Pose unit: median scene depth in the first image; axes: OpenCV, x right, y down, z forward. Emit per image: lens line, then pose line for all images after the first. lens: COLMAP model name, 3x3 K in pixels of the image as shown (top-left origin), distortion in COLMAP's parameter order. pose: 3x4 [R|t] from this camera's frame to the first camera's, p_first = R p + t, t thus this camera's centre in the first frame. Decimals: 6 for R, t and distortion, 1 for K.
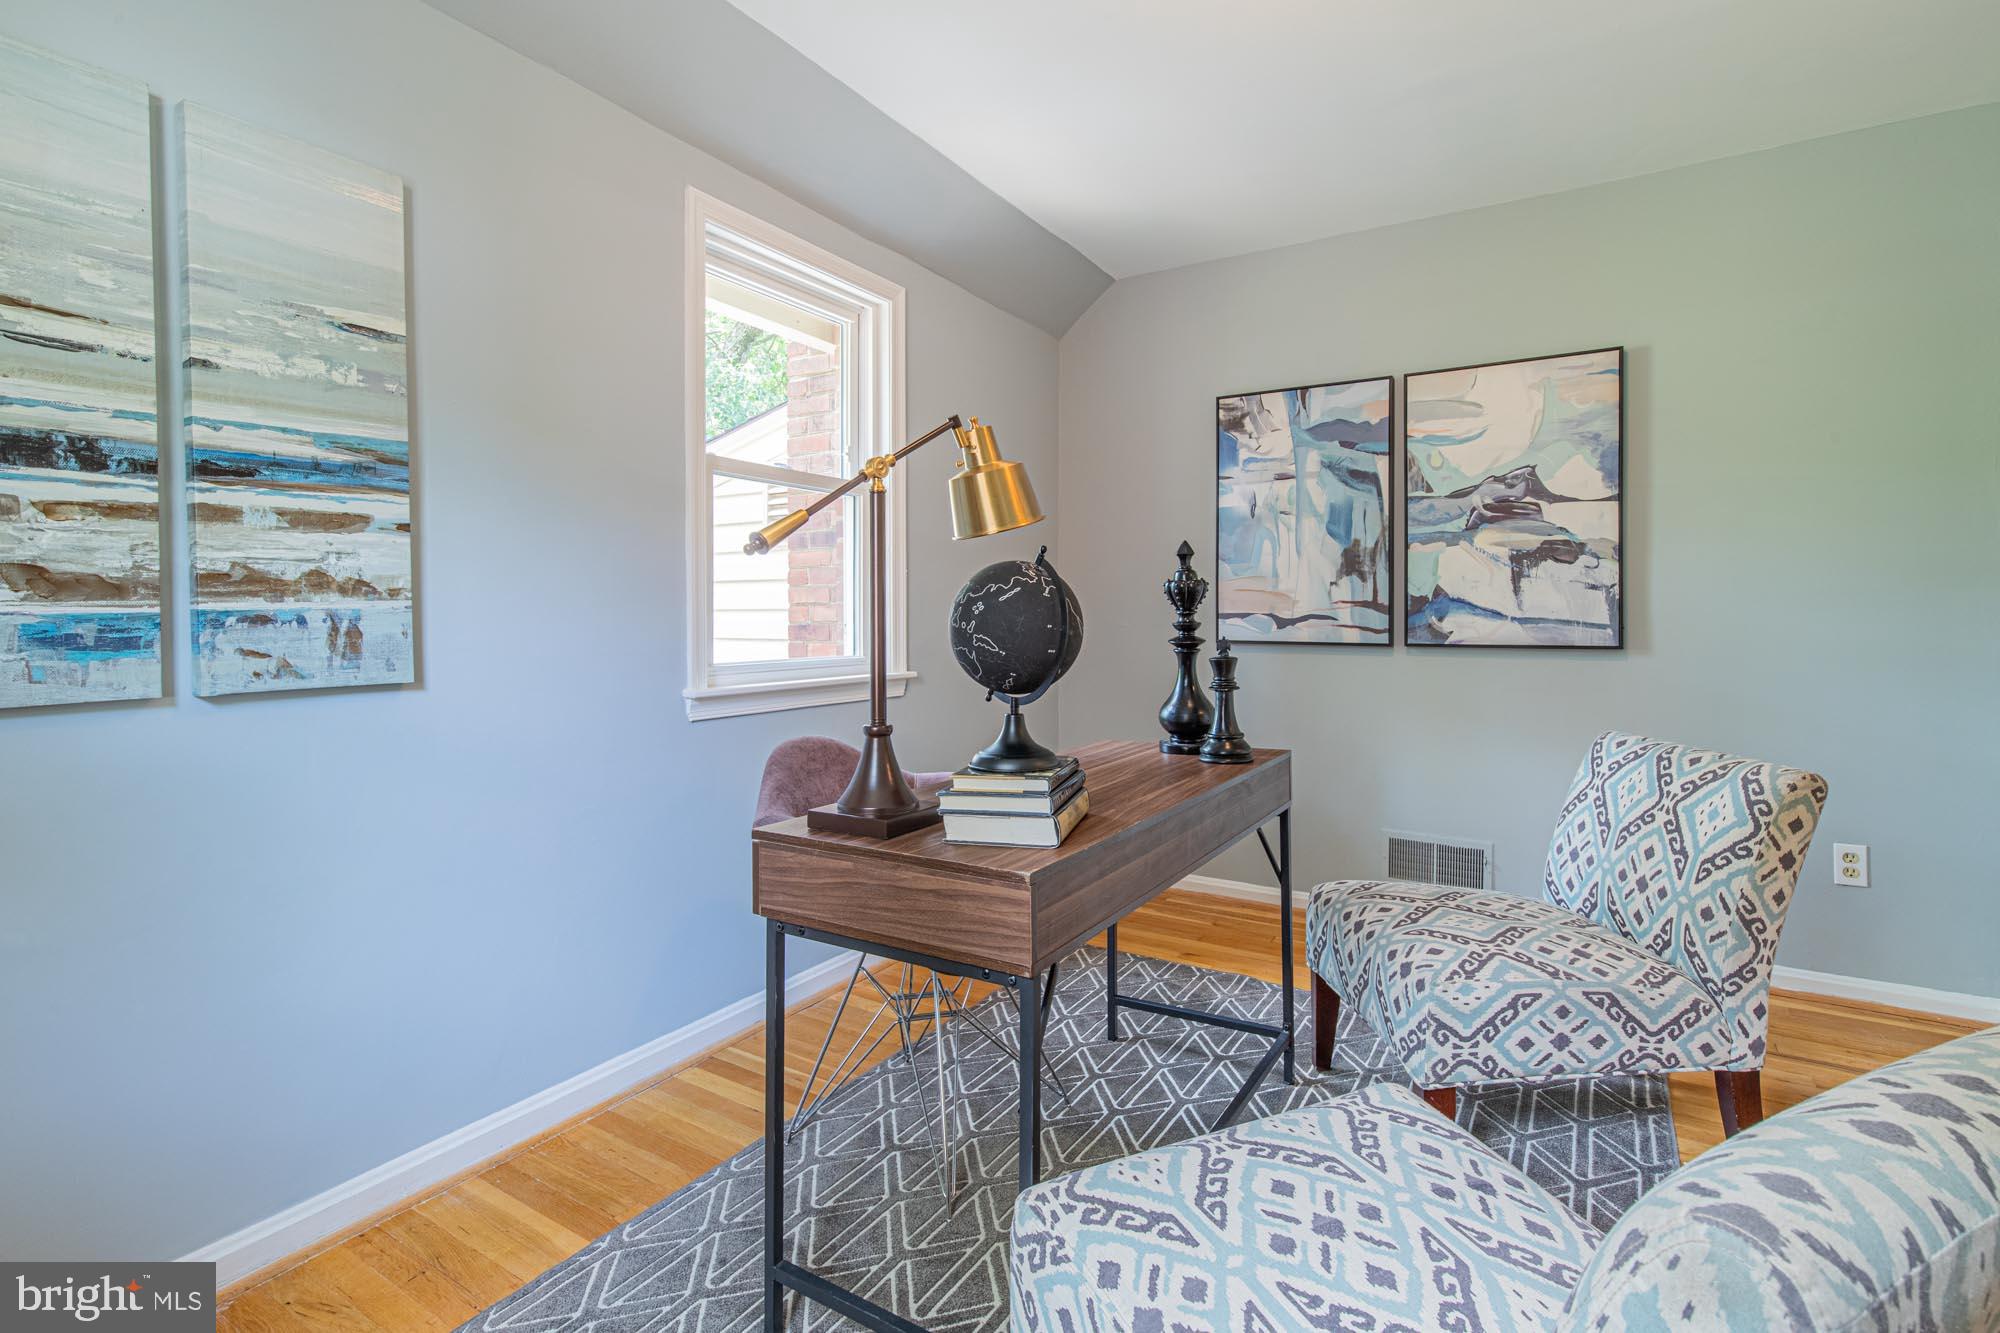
lens RADIAL K [[914.1, 0, 1019.4], [0, 914.1, 625.9], [0, 0, 1]] dist [-0.003269, 0.000427]
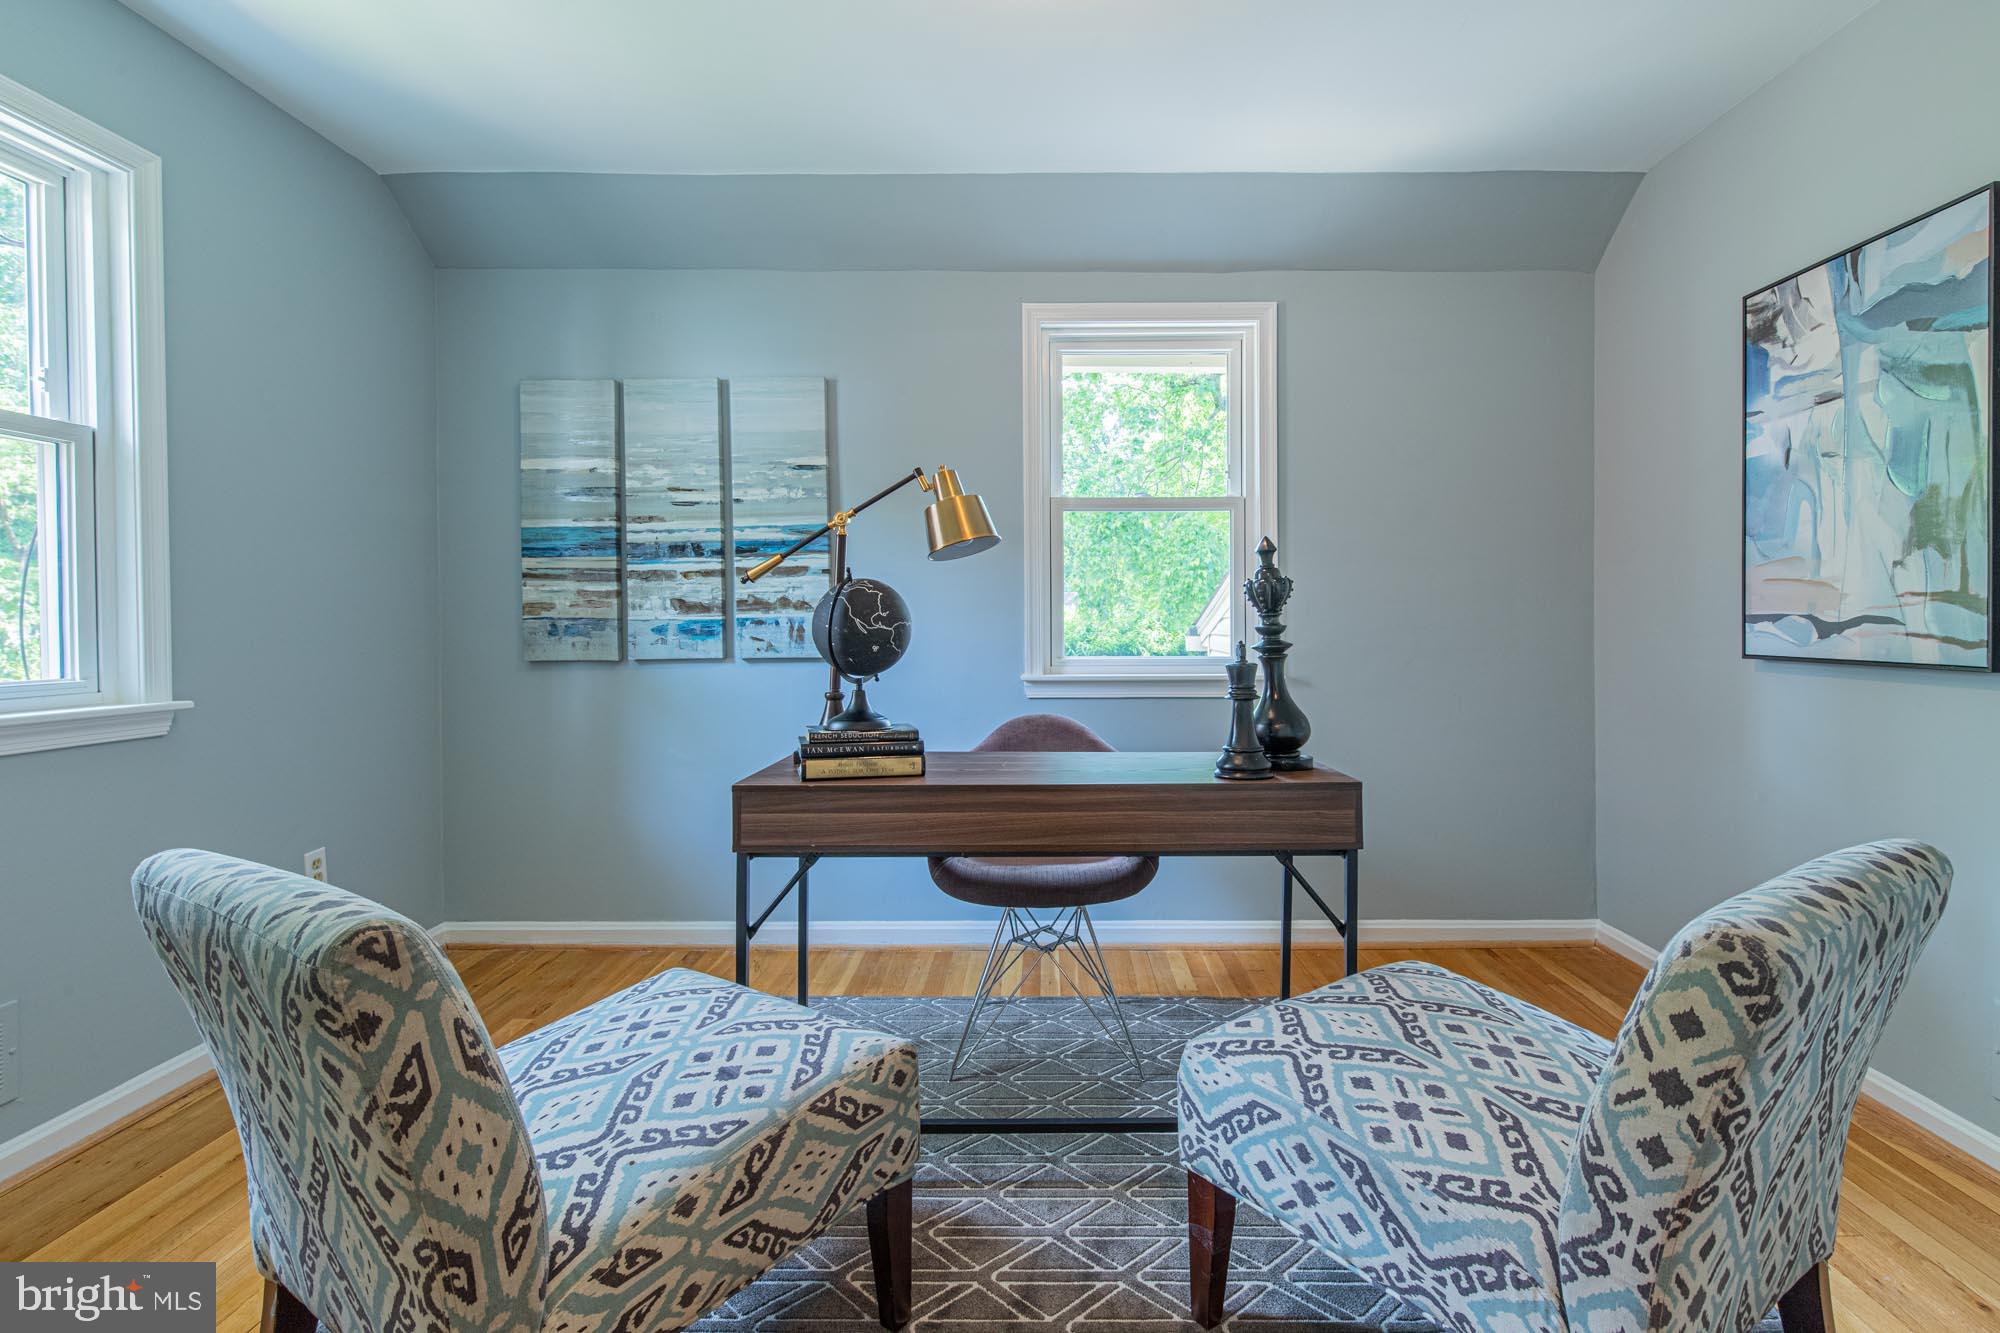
lens RADIAL K [[914.1, 0, 1035.0], [0, 914.1, 626.1], [0, 0, 1]] dist [-0.003269, 0.000427]
pose [[0.522991, 0.003057, -0.852333, 0.928277], [-0.008362, 0.999964, -0.001545, -0.000358], [0.852297, 0.007935, 0.522998, 0.355471]]
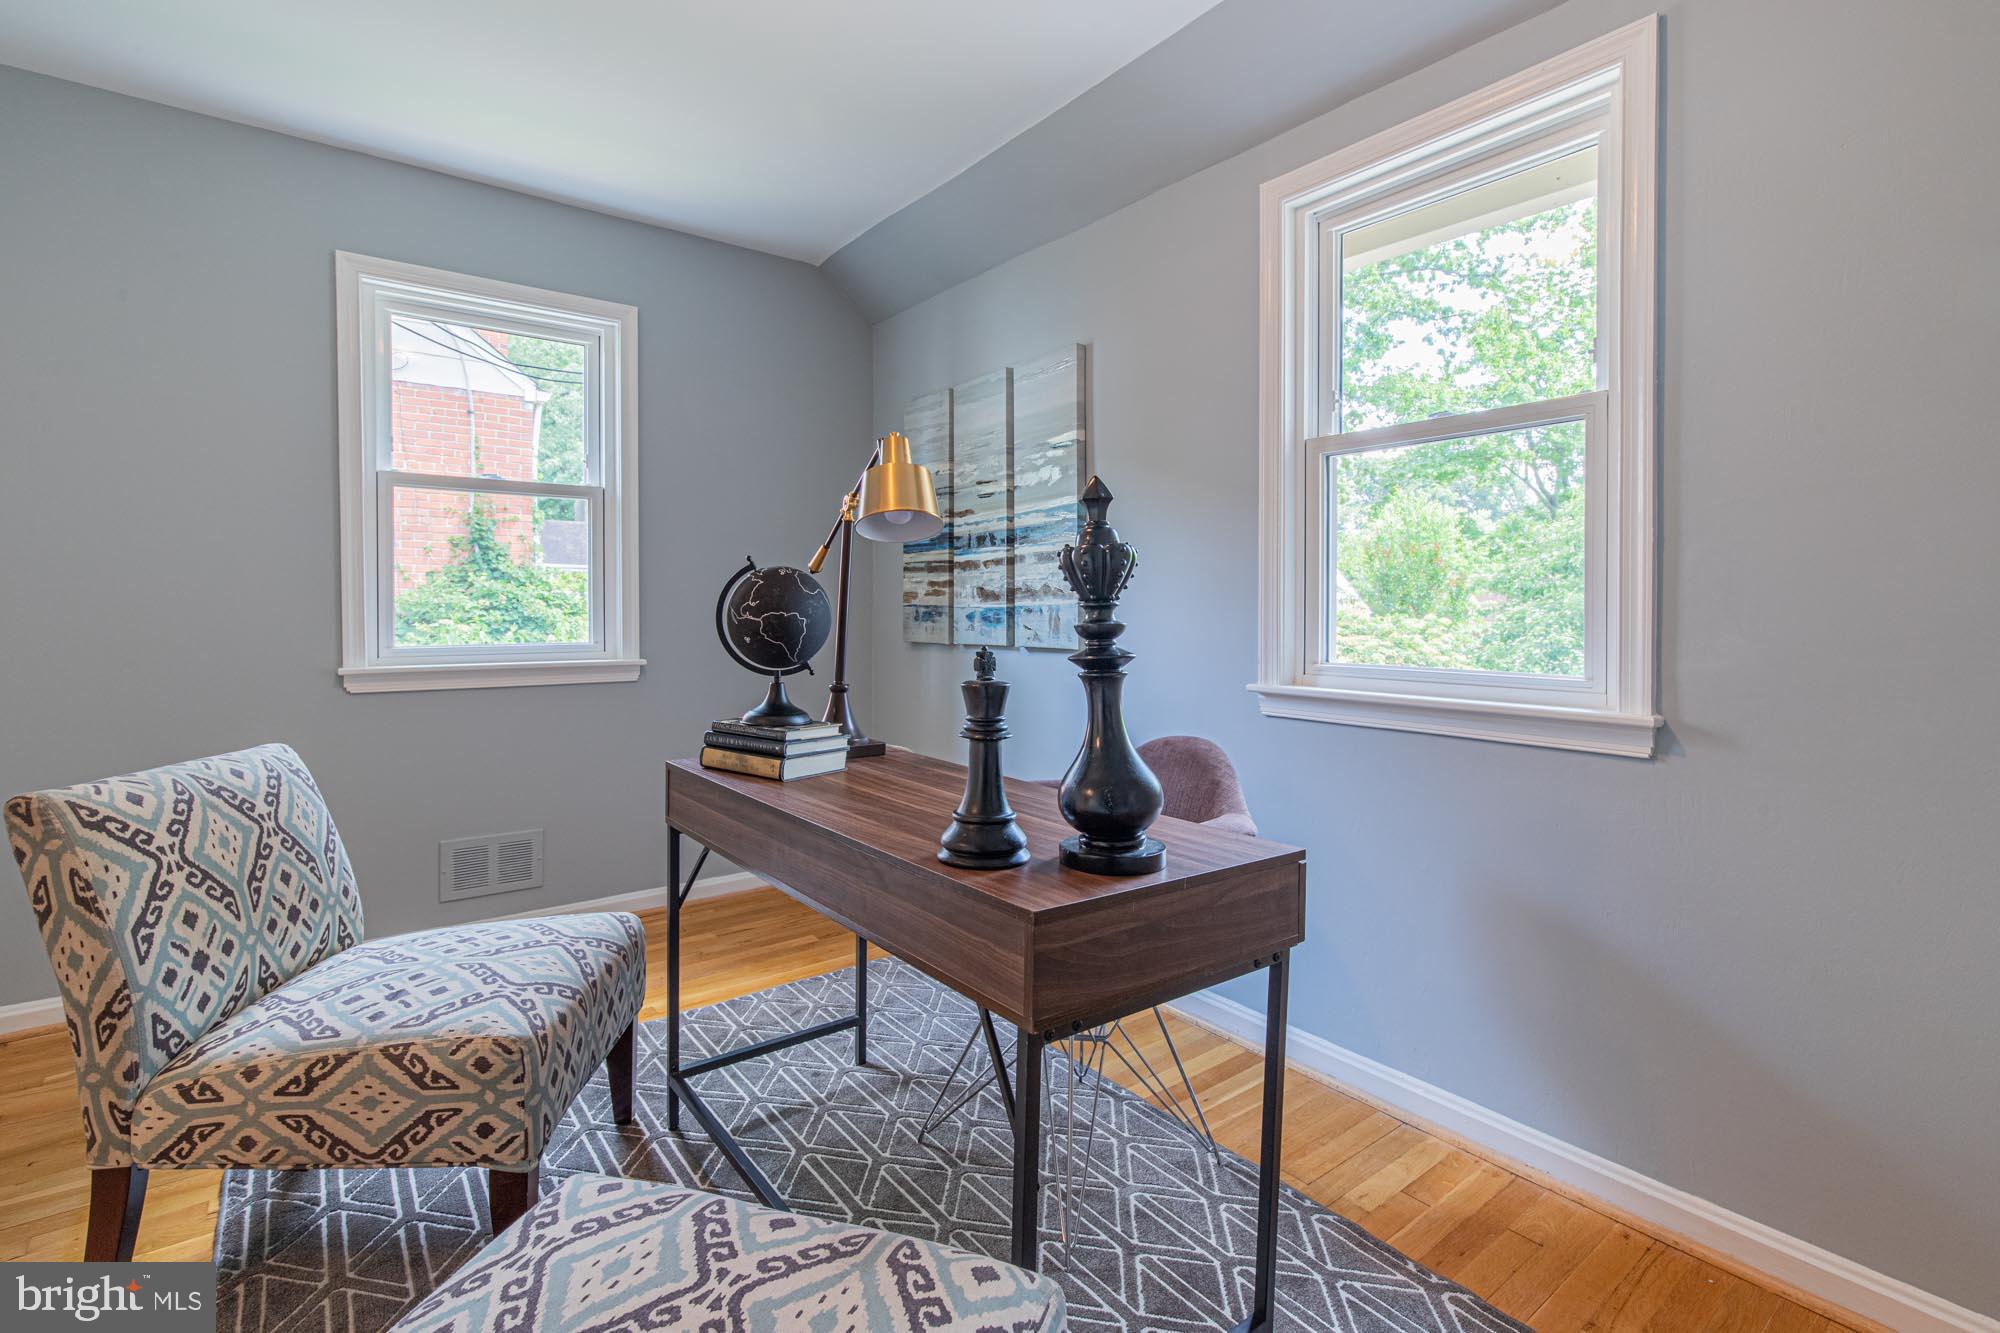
lens RADIAL K [[914.1, 0, 1002.4], [0, 914.1, 618.6], [0, 0, 1]] dist [-0.003269, 0.000427]
pose [[-0.347760, 0.011702, -0.937510, 0.797545], [-0.015063, 0.999723, 0.018066, -0.018376], [0.937462, 0.020405, -0.347488, 1.252472]]
